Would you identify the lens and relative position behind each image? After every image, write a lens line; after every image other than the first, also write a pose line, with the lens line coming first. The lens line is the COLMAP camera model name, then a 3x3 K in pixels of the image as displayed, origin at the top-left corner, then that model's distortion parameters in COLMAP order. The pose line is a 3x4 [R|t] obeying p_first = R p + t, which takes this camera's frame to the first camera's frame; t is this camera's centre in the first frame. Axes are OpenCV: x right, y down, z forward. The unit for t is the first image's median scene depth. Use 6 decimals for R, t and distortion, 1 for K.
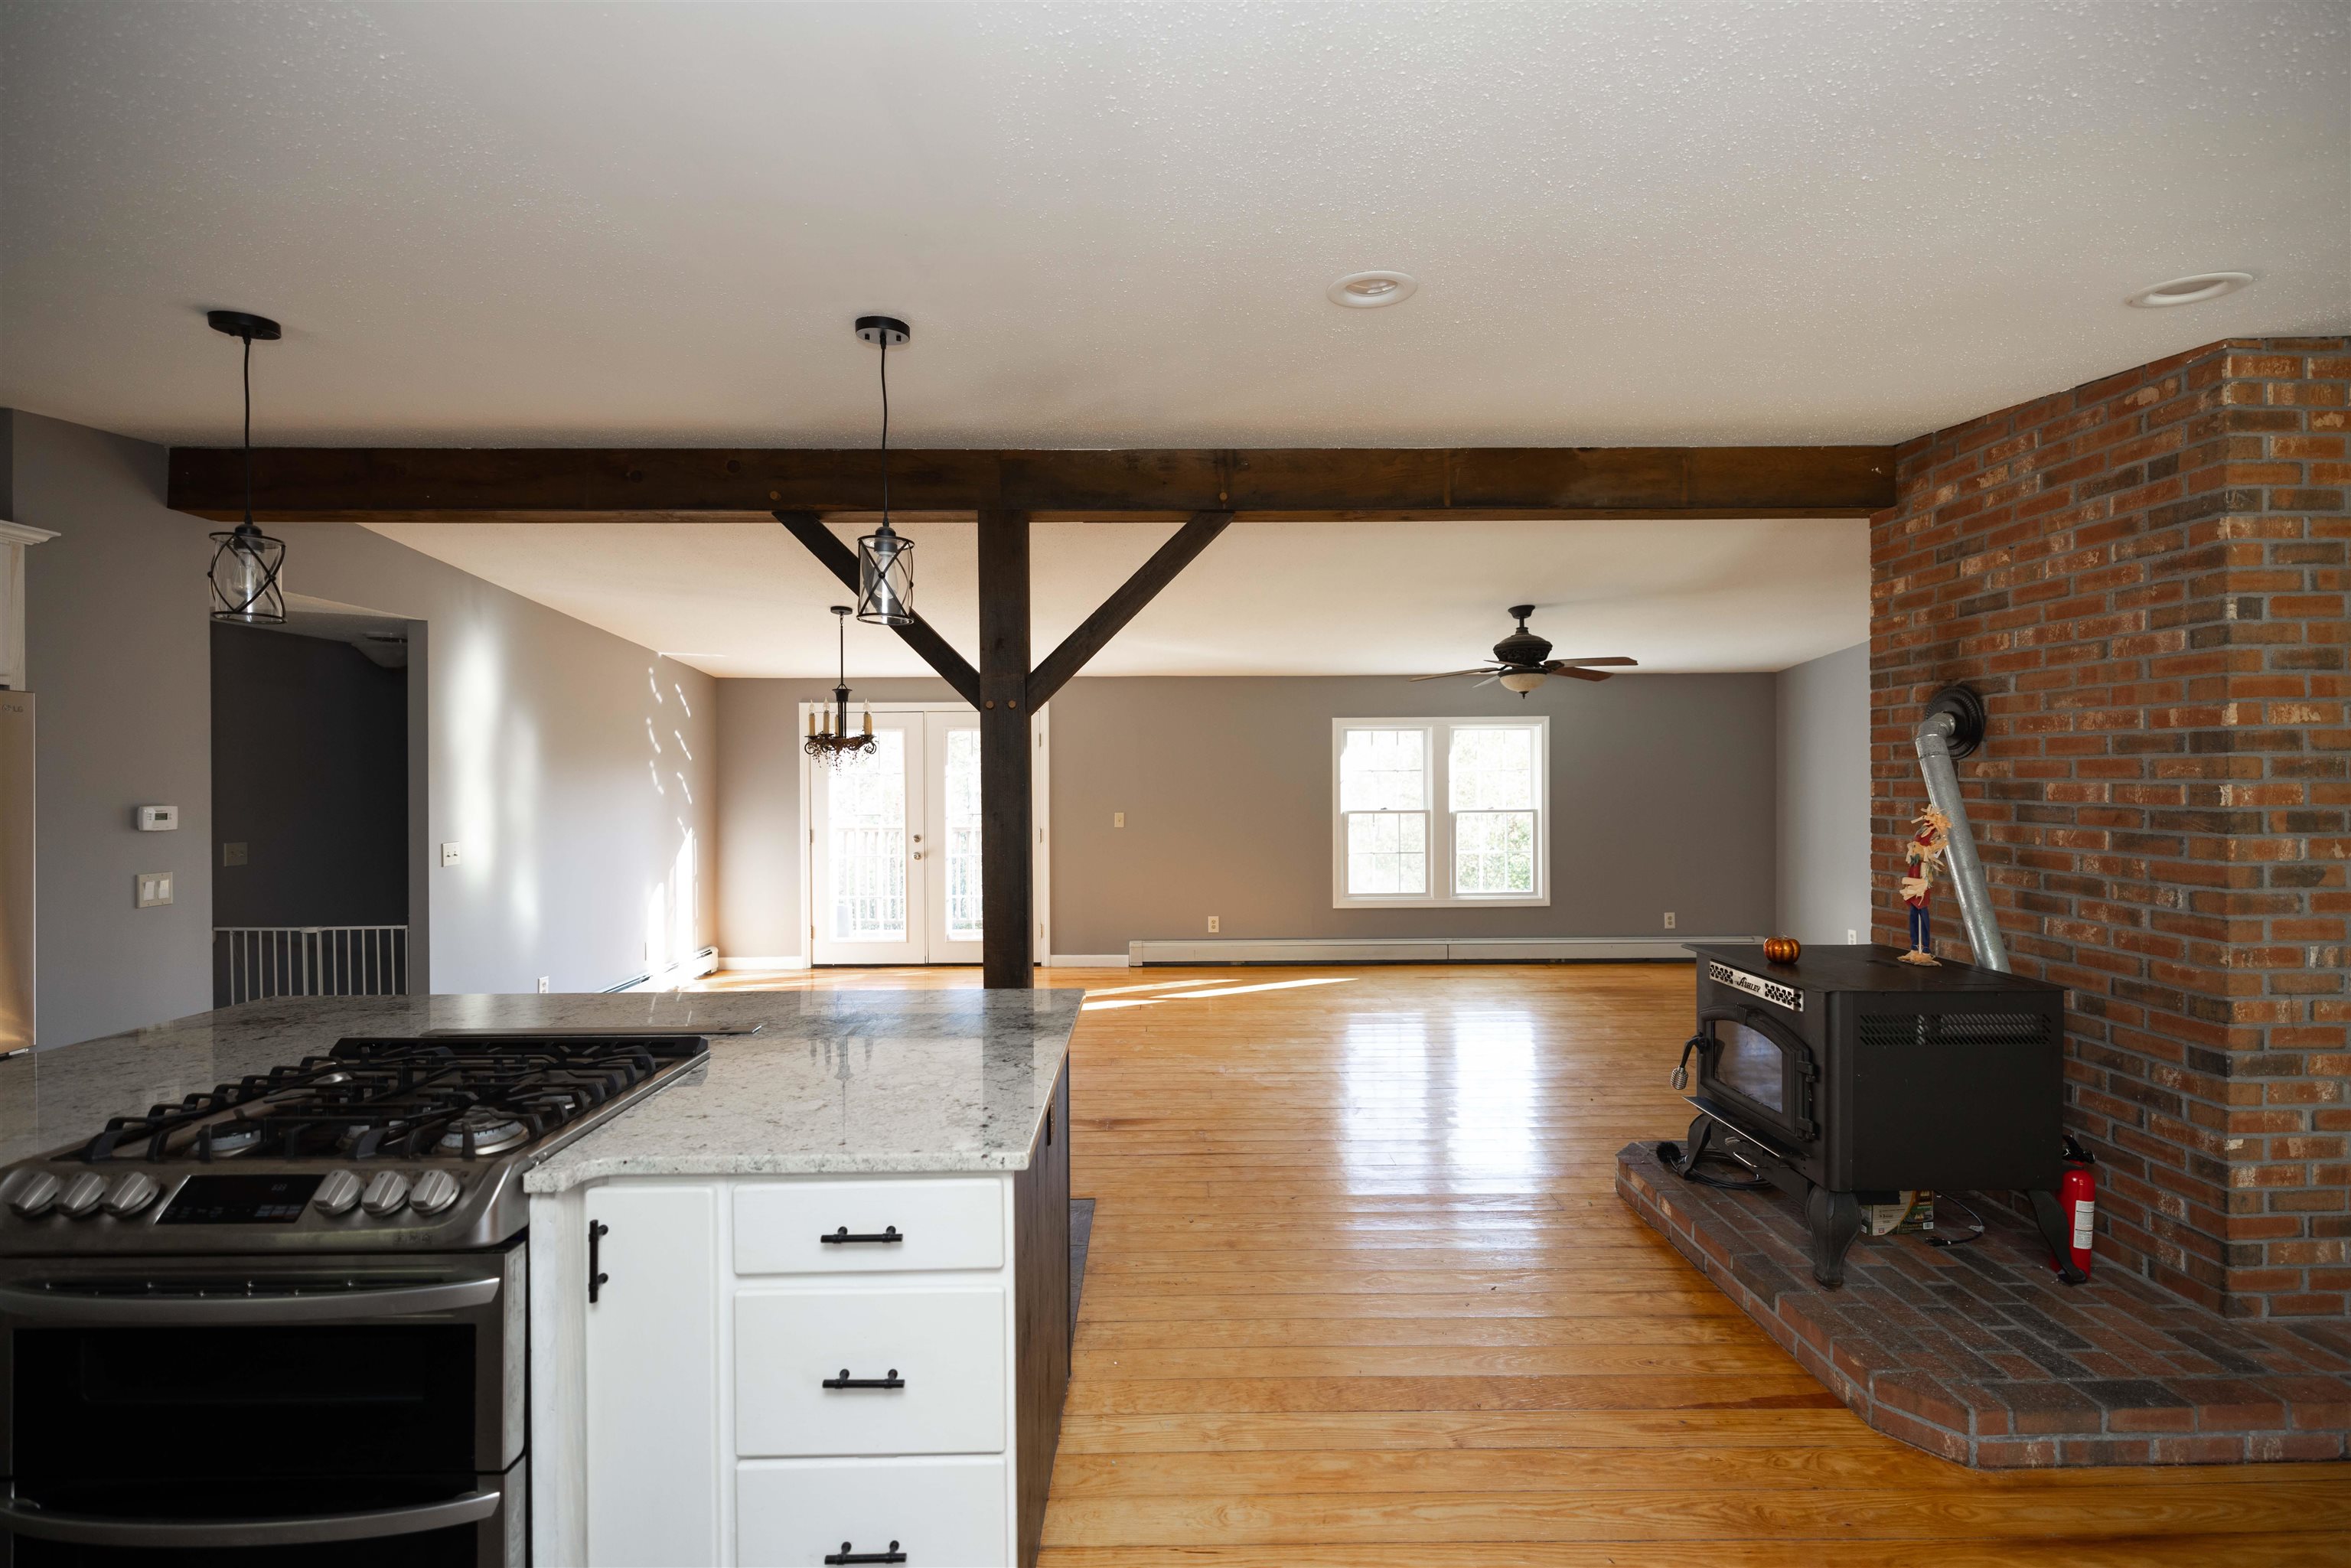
lens RADIAL K [[972.6, 0, 1183.7], [0, 972.6, 781.8], [0, 0, 1]] dist [0.000925, 0.000097]
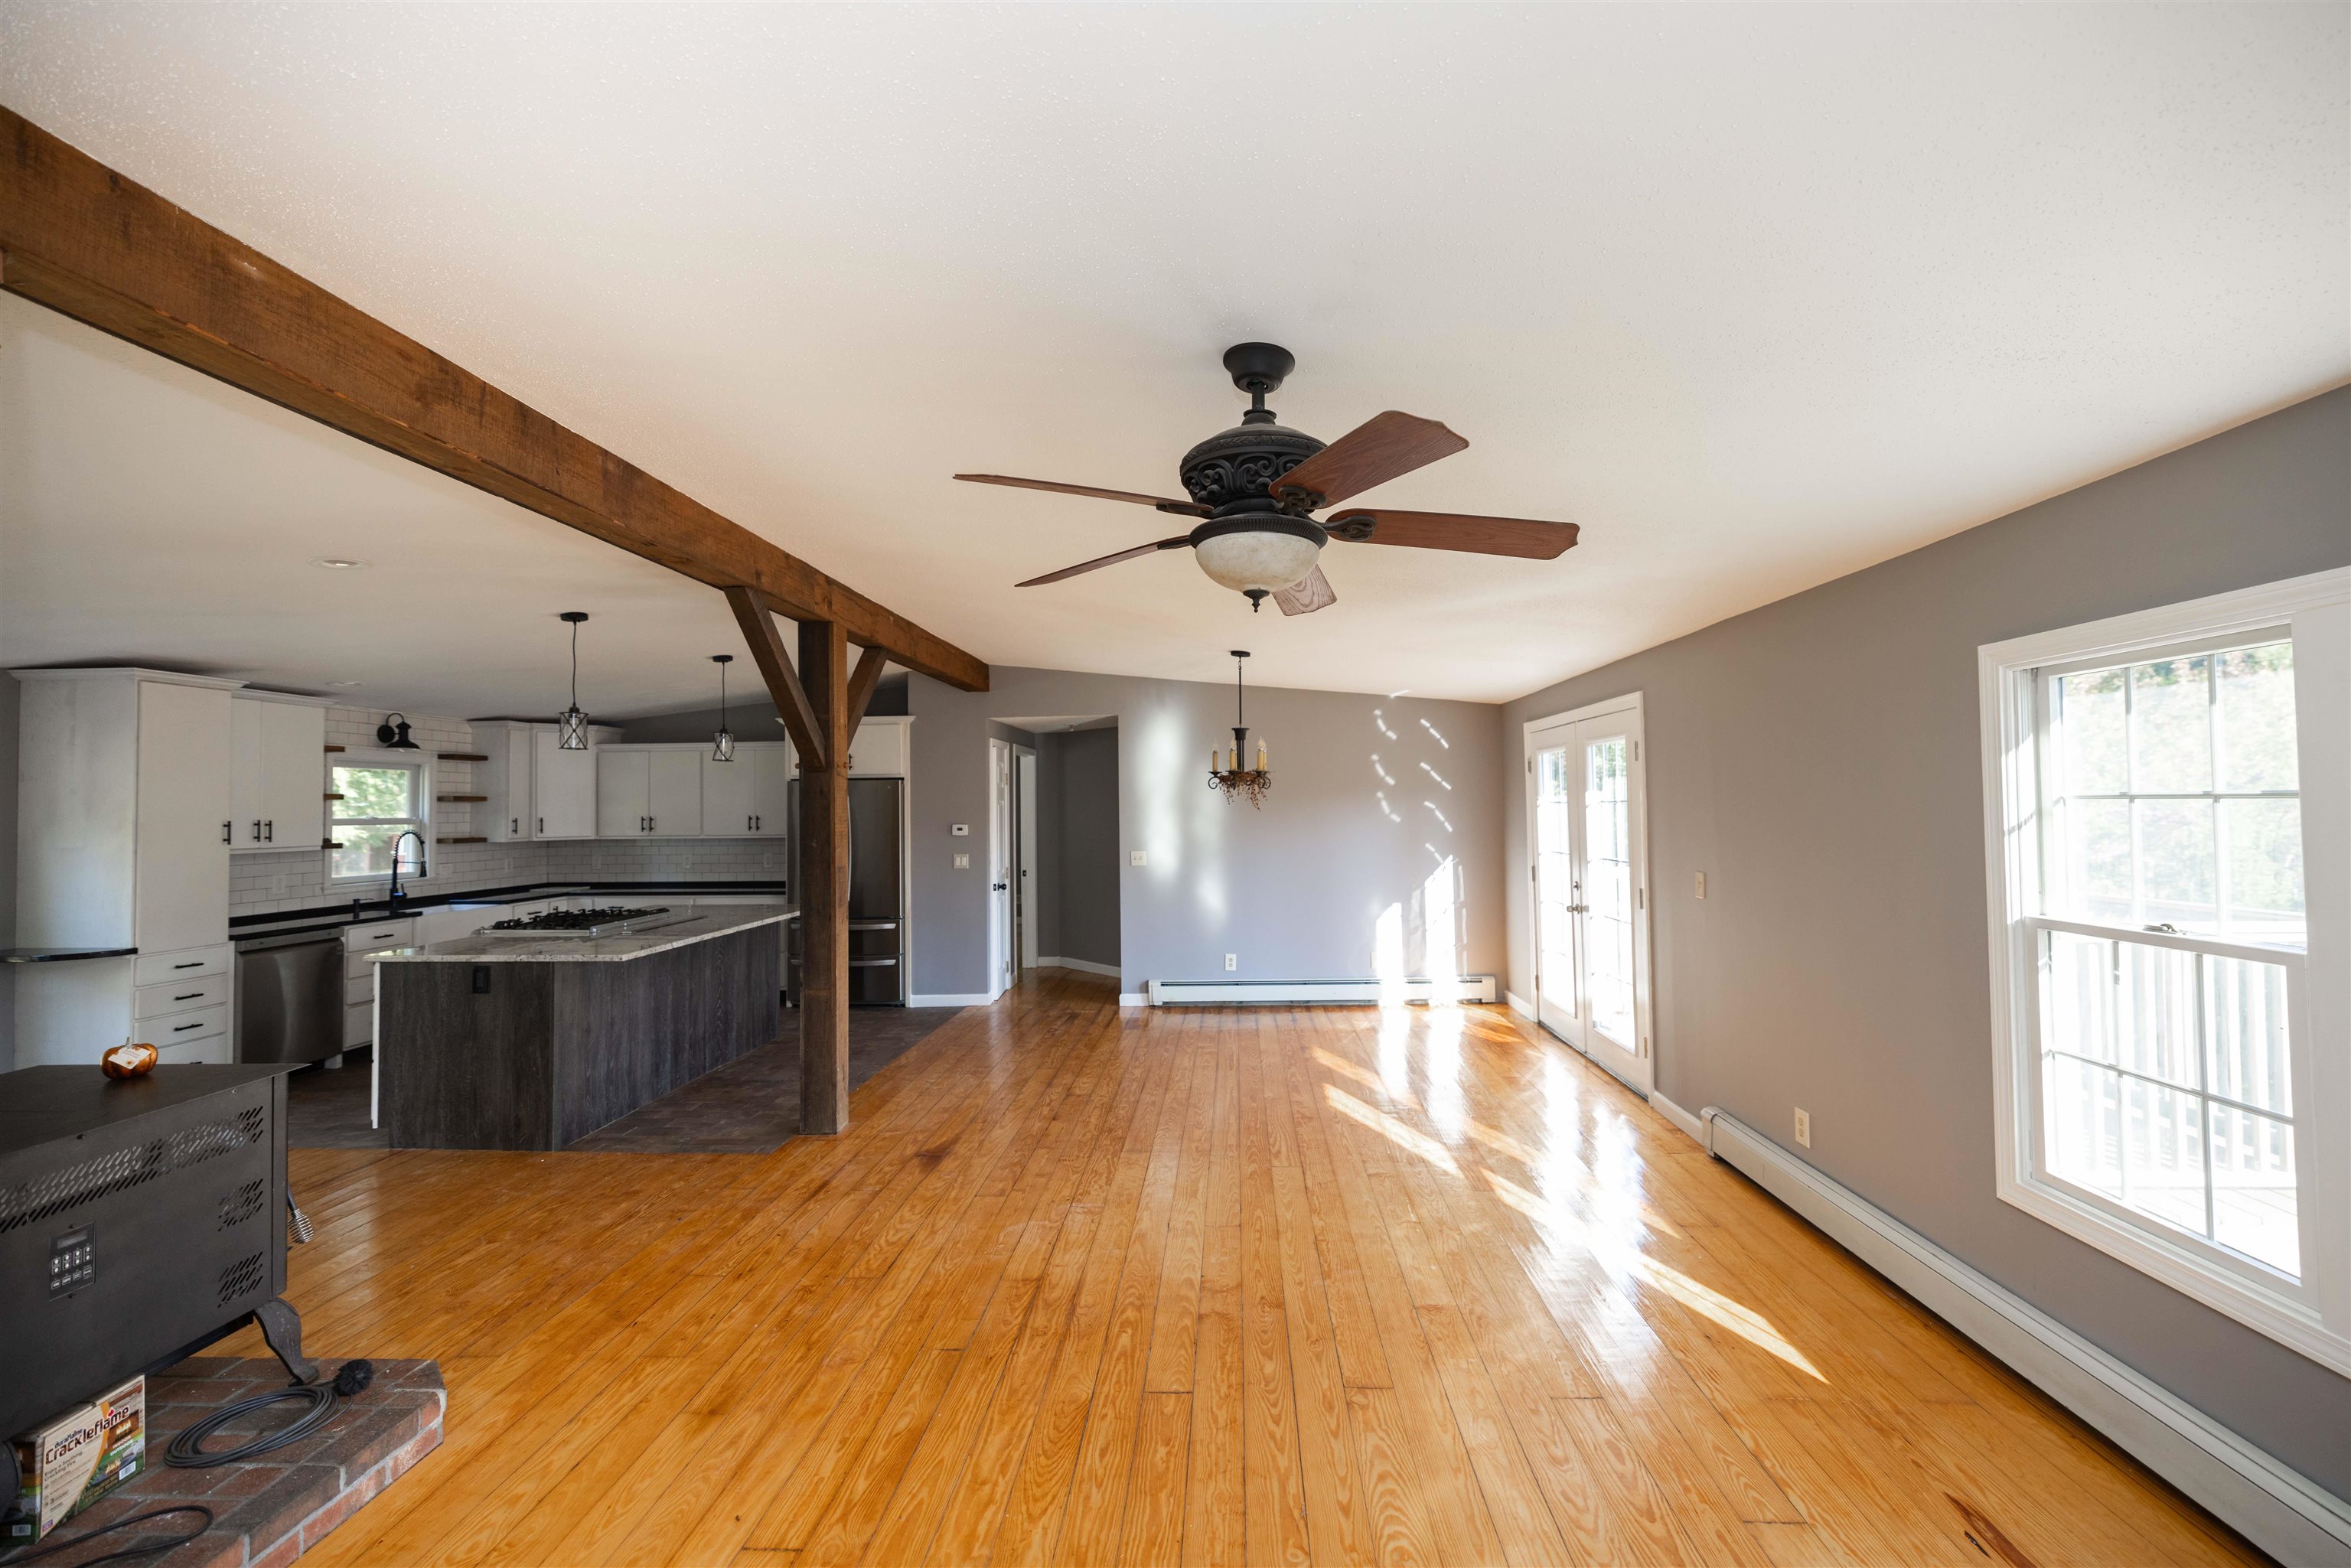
lens RADIAL K [[972.6, 0, 1183.7], [0, 972.6, 781.8], [0, 0, 1]] dist [0.000925, 0.000097]
pose [[-0.066950, -0.018824, -0.997579, 0.741002], [0.007879, 0.999781, -0.019394, -0.016833], [0.997725, -0.009159, -0.066787, 1.052166]]
